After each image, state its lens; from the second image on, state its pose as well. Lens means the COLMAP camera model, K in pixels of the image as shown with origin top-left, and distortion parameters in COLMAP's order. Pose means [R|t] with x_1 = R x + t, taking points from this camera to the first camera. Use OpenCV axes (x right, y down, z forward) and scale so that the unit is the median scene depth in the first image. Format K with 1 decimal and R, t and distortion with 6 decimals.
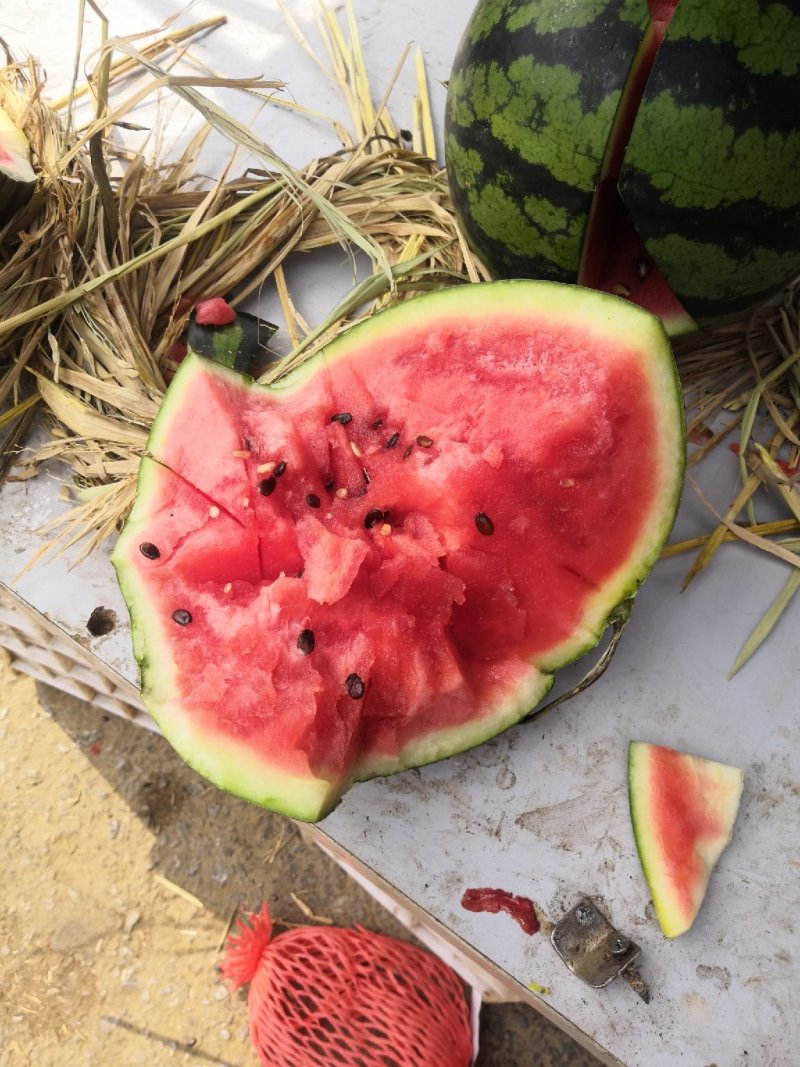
lens RADIAL K [[884.0, 0, 420.5], [0, 884.0, 532.5], [0, 0, 1]] dist [-0.004229, 0.113333]
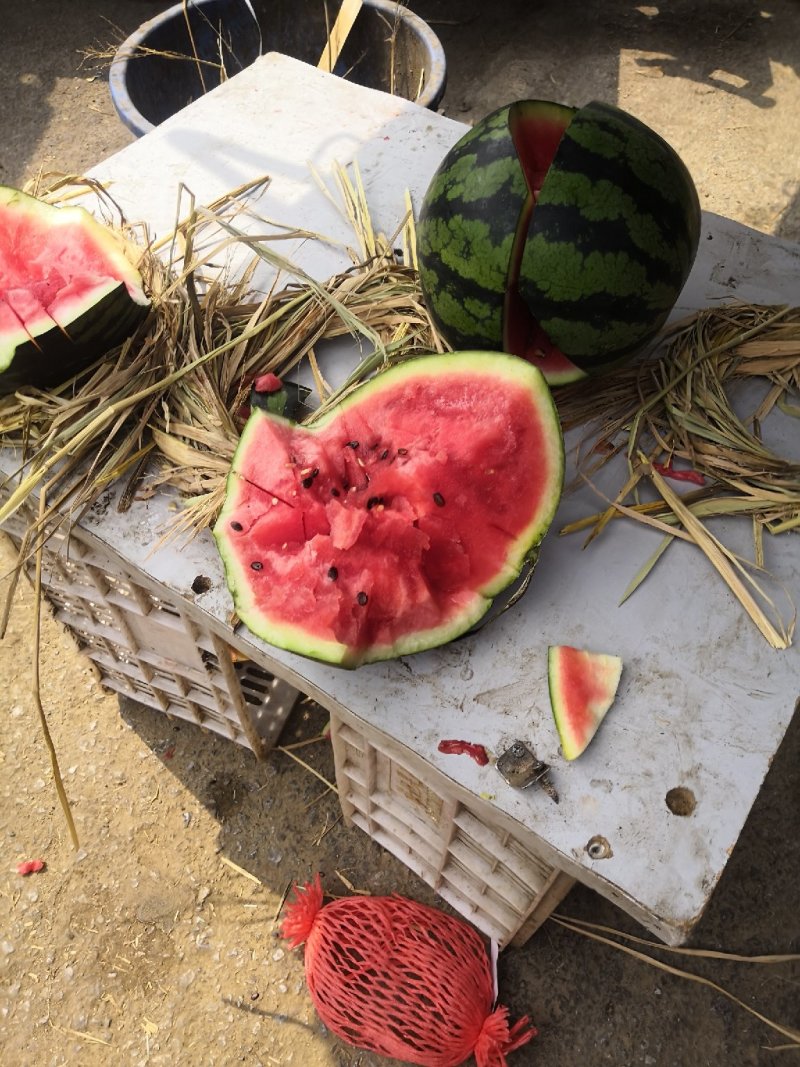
lens RADIAL K [[866.4, 0, 400.0], [0, 866.4, 533.5], [0, 0, 1]] dist [0.045974, 0.177612]
pose [[0.997215, -0.040007, -0.062940, 0.080446], [0.035127, 0.996426, -0.076820, 0.143632], [0.065788, 0.074396, 0.995056, -0.486730]]
